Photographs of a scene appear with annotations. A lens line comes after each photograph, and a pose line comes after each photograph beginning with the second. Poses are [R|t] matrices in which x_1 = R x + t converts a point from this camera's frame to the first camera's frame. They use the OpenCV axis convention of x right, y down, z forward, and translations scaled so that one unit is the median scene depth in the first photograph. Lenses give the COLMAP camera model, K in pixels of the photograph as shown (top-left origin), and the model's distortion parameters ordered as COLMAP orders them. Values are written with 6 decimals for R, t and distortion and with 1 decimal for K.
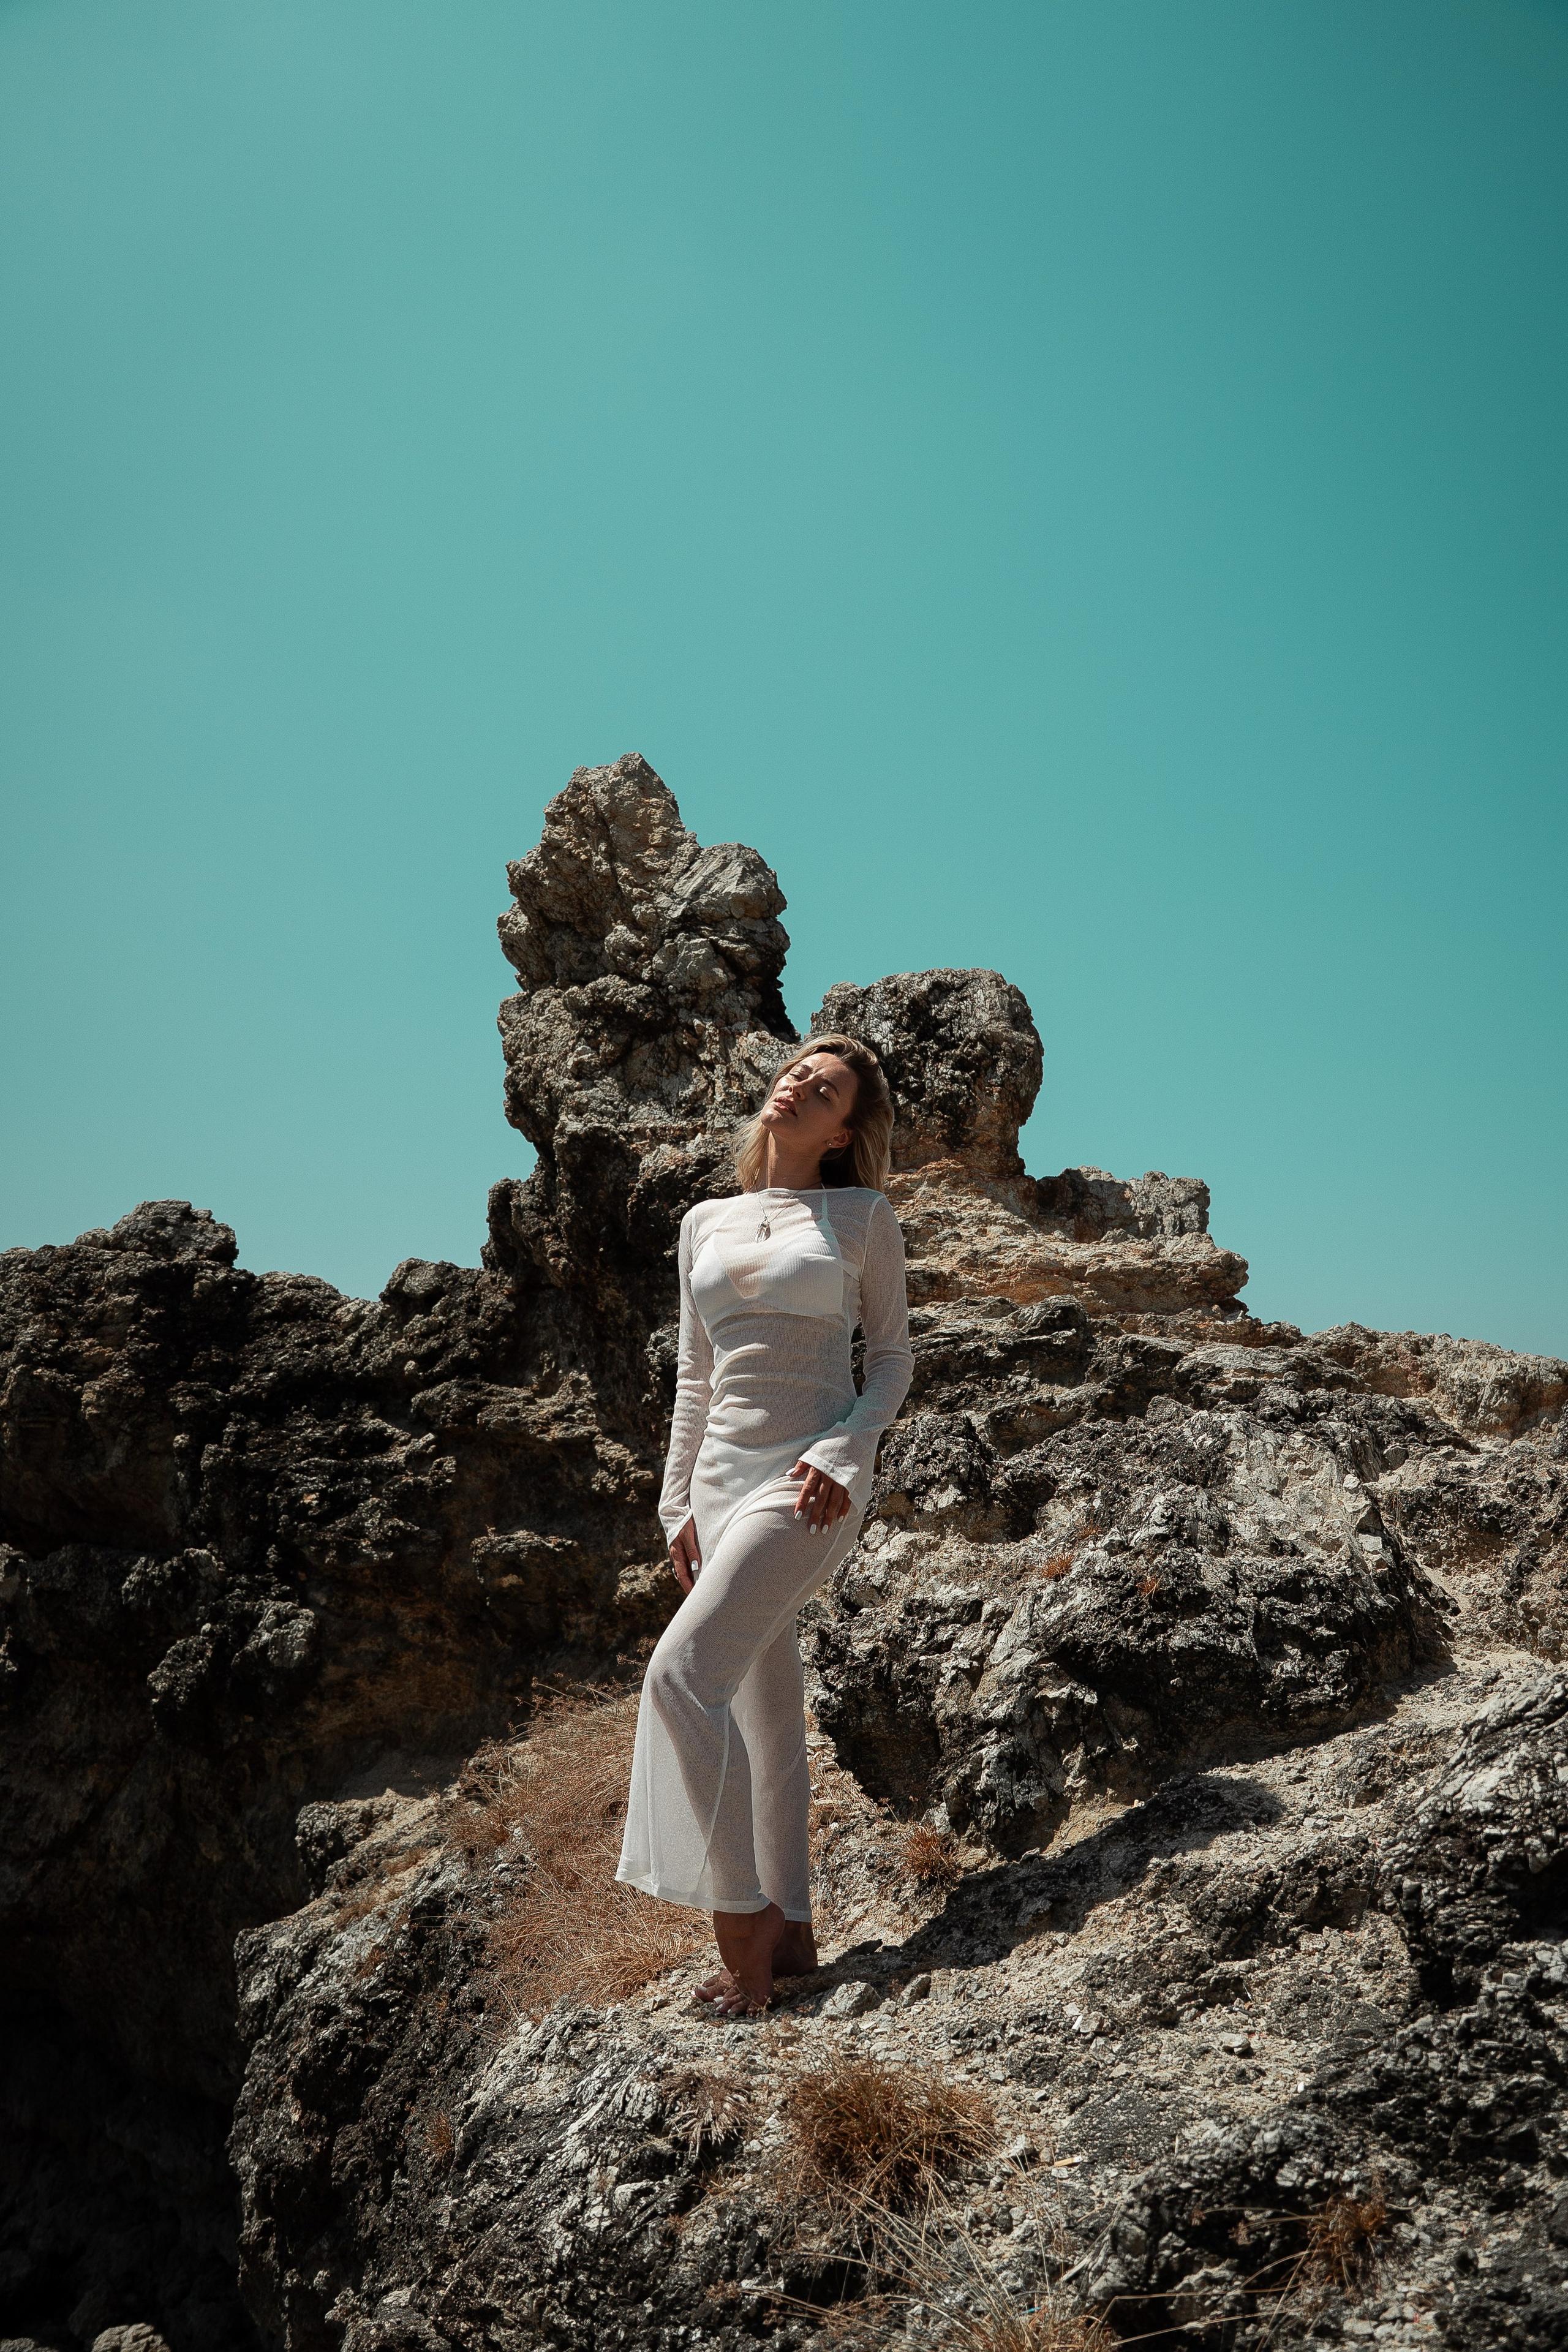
lens RADIAL K [[1821.0, 0, 784.0], [0, 1821.0, 1176.0], [0, 0, 1]] dist [-0.168783, 0.133520]
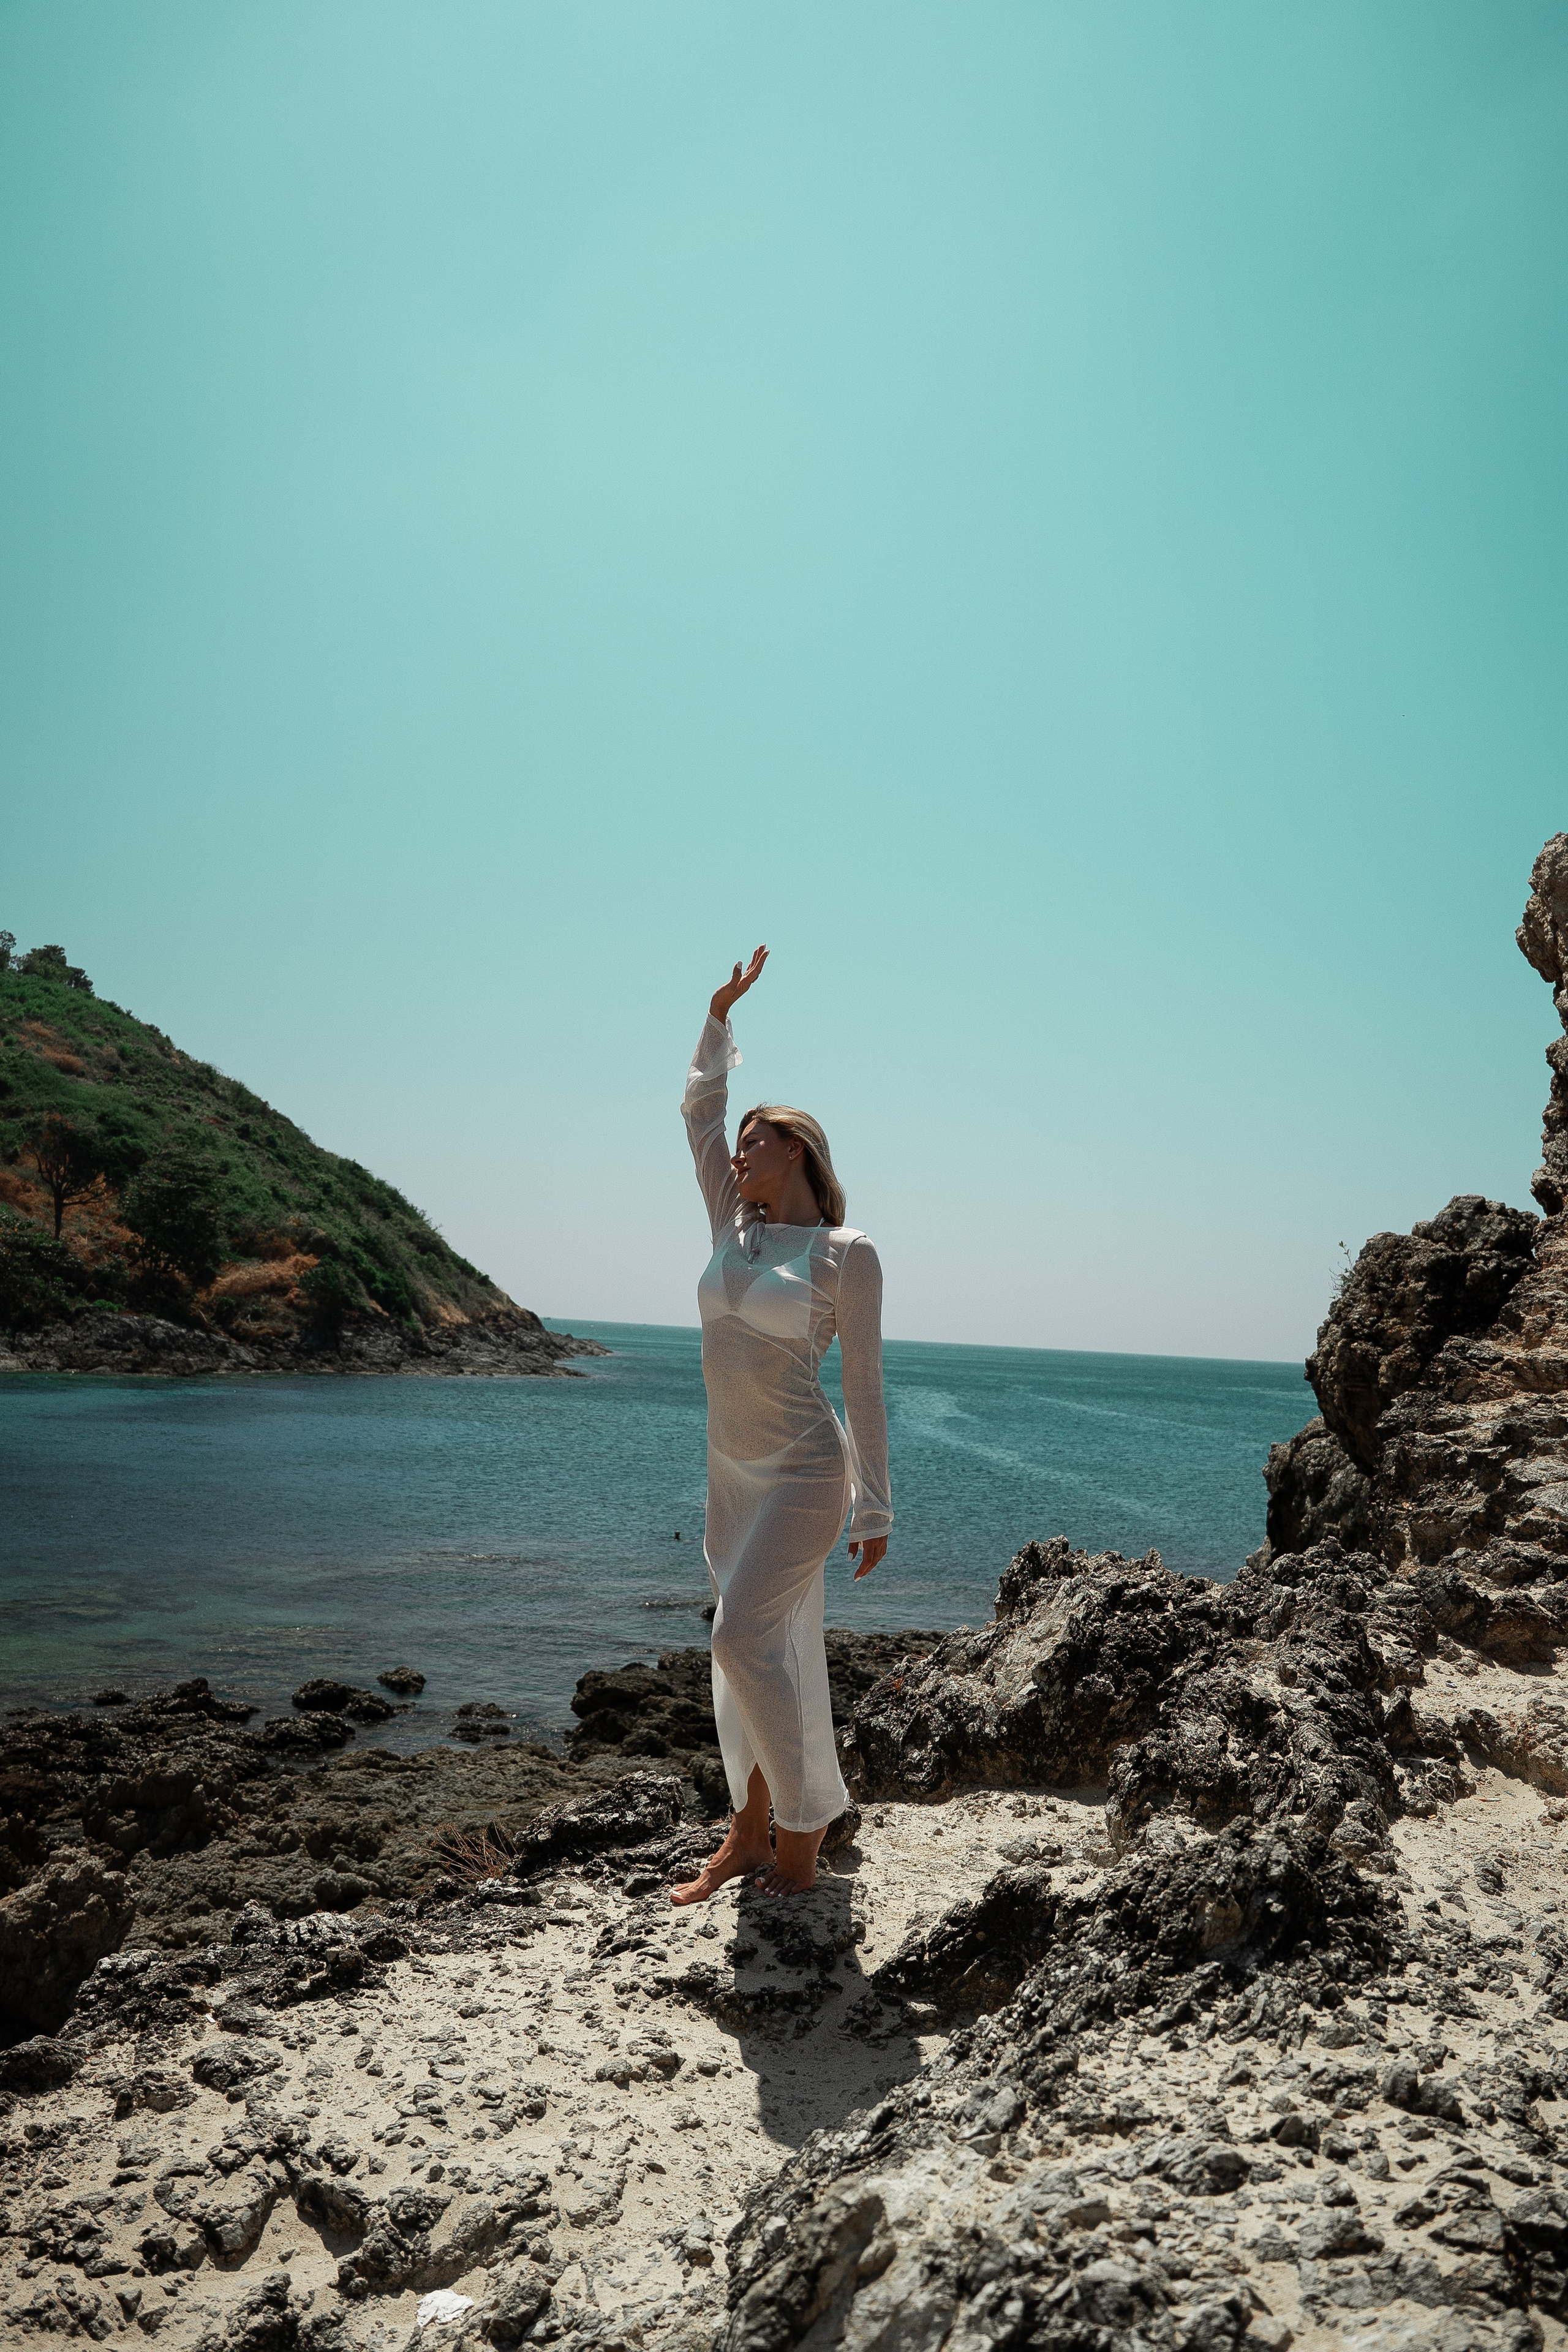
lens RADIAL K [[1811.3, 0, 837.6], [0, 1811.3, 1184.0], [0, 0, 1]] dist [-0.172613, 0.135489]
pose [[0.561677, -0.023457, -0.827024, 0.618475], [0.088128, 0.995607, 0.031613, -0.108981], [0.822650, -0.090640, 0.561277, 0.050708]]
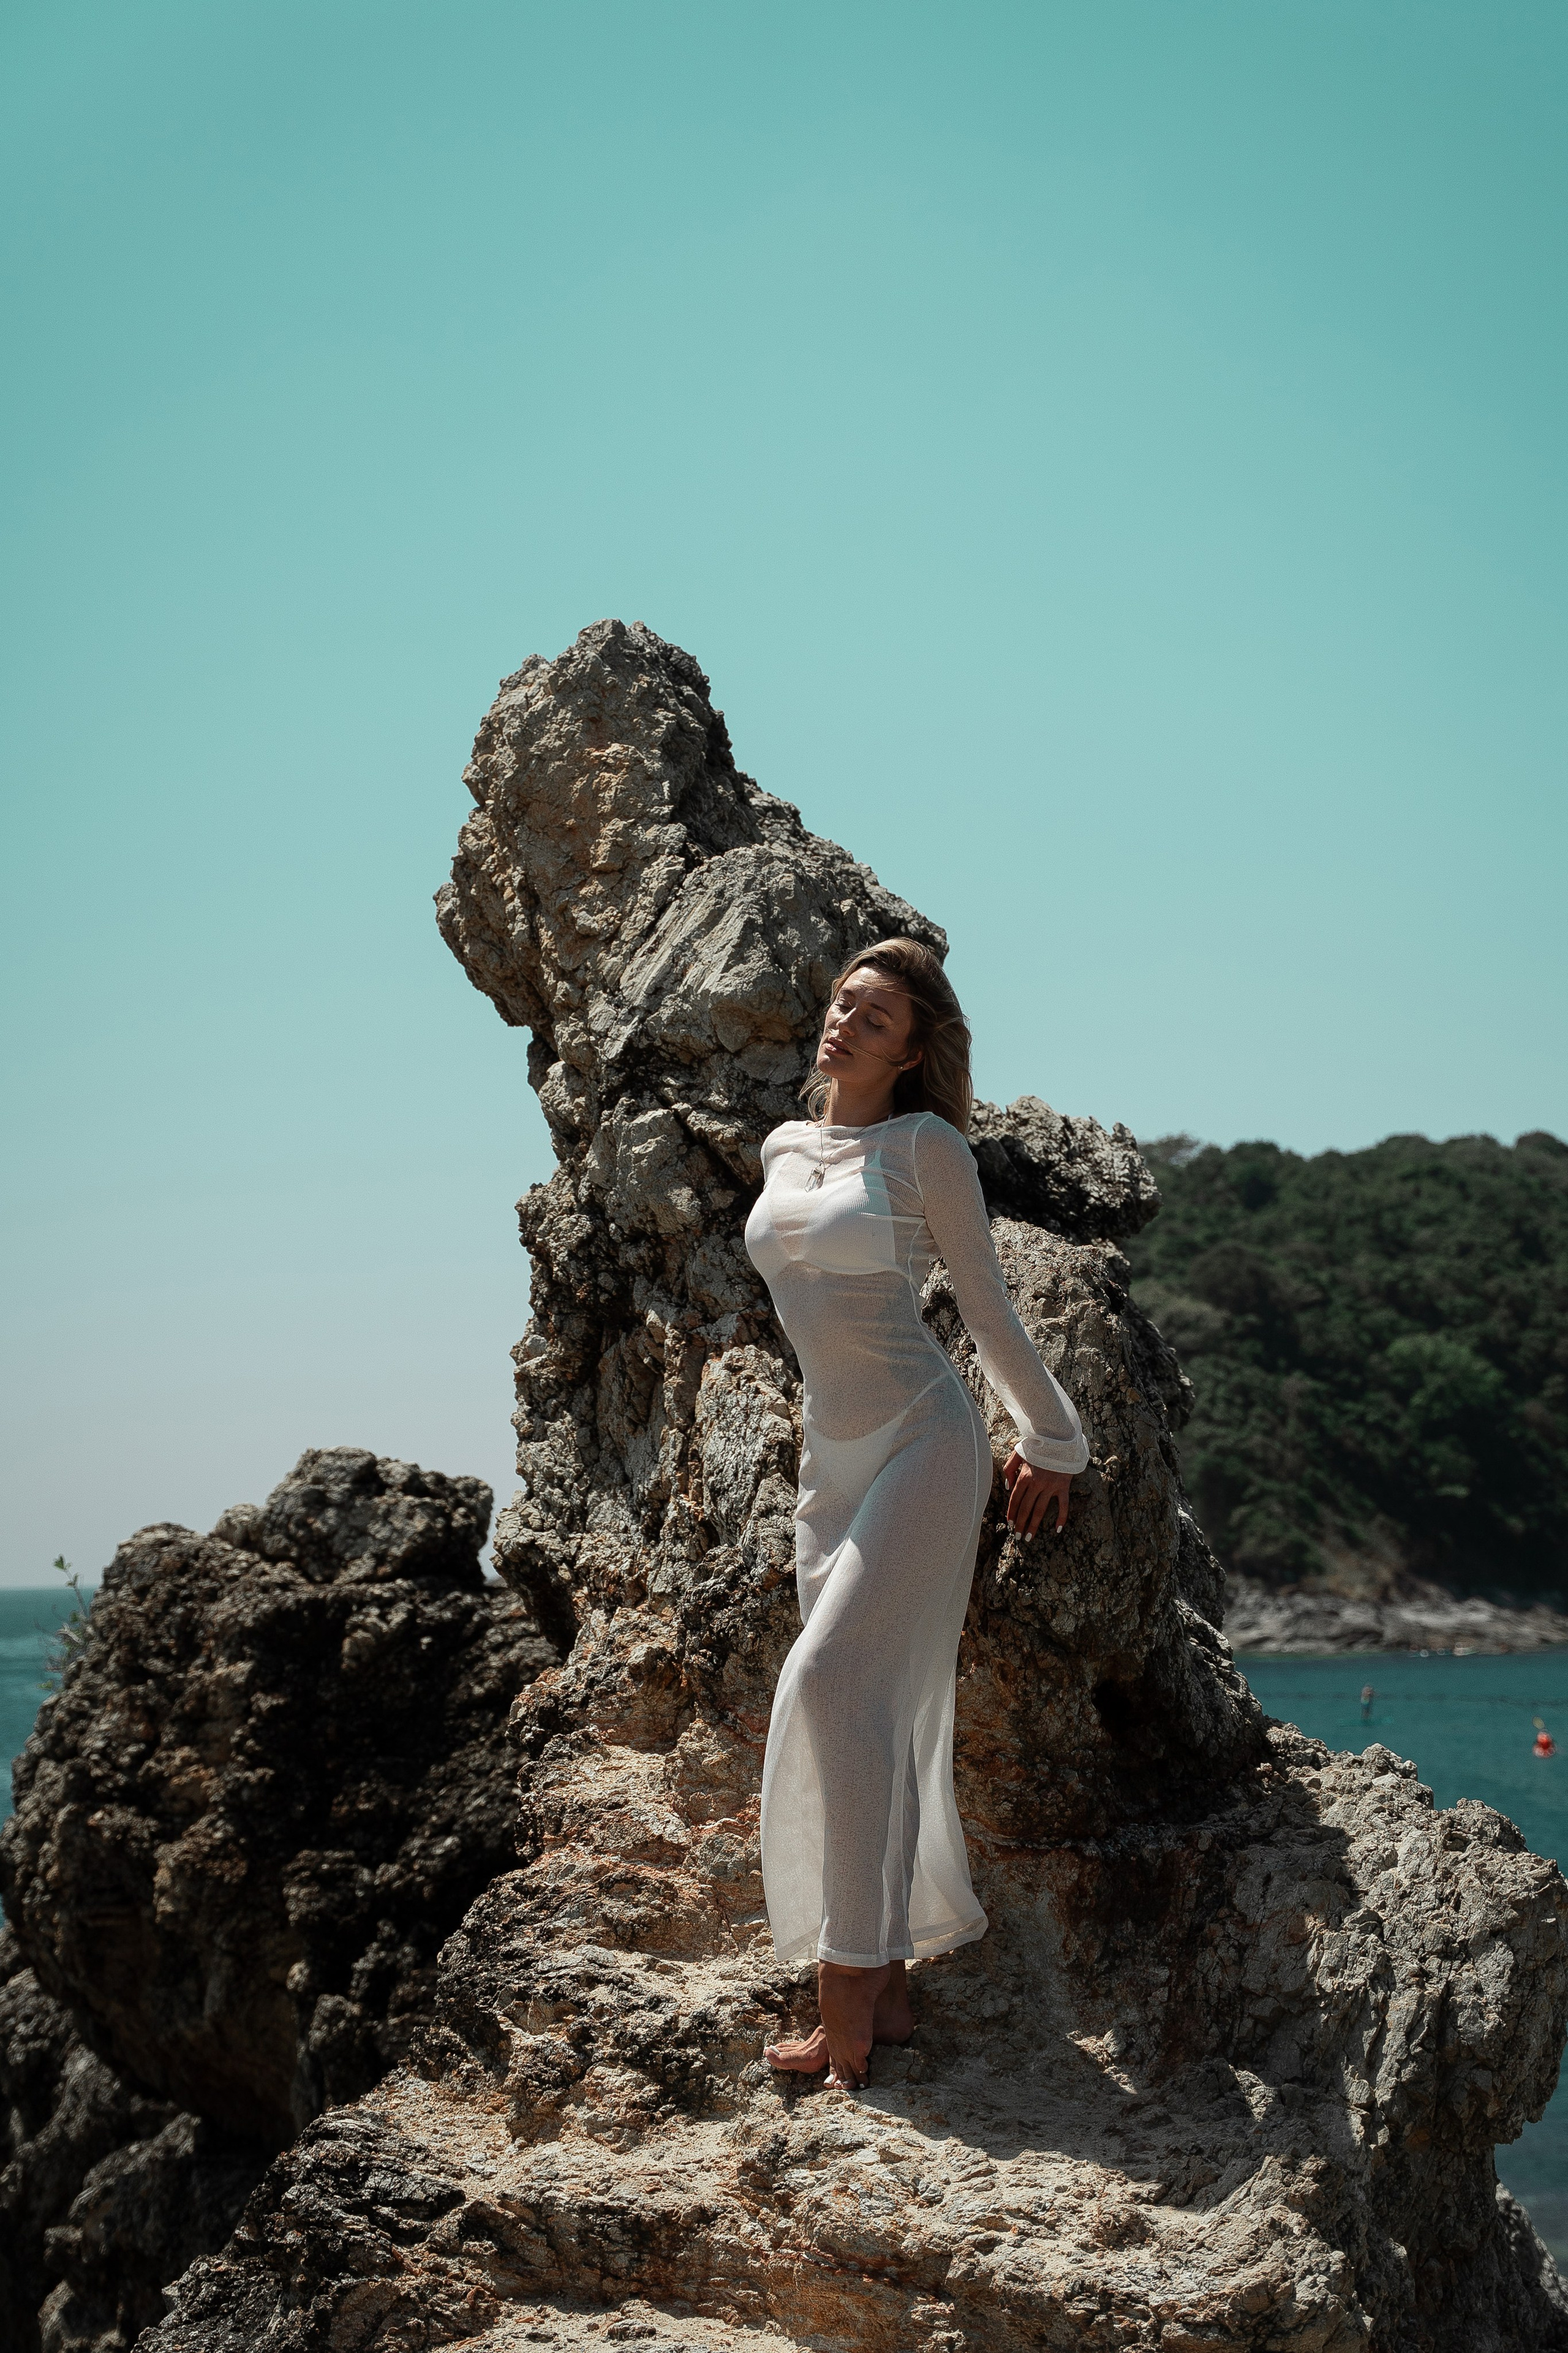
lens RADIAL K [[3563.1, 0, 784.0], [0, 3563.1, 1176.5], [0, 0, 1]] dist [0.017627, -0.026041]
pose [[0.870911, -0.065197, -0.487097, 0.429315], [0.107486, 0.992434, 0.059344, -0.181294], [0.479542, -0.104040, 0.871329, 0.327599]]
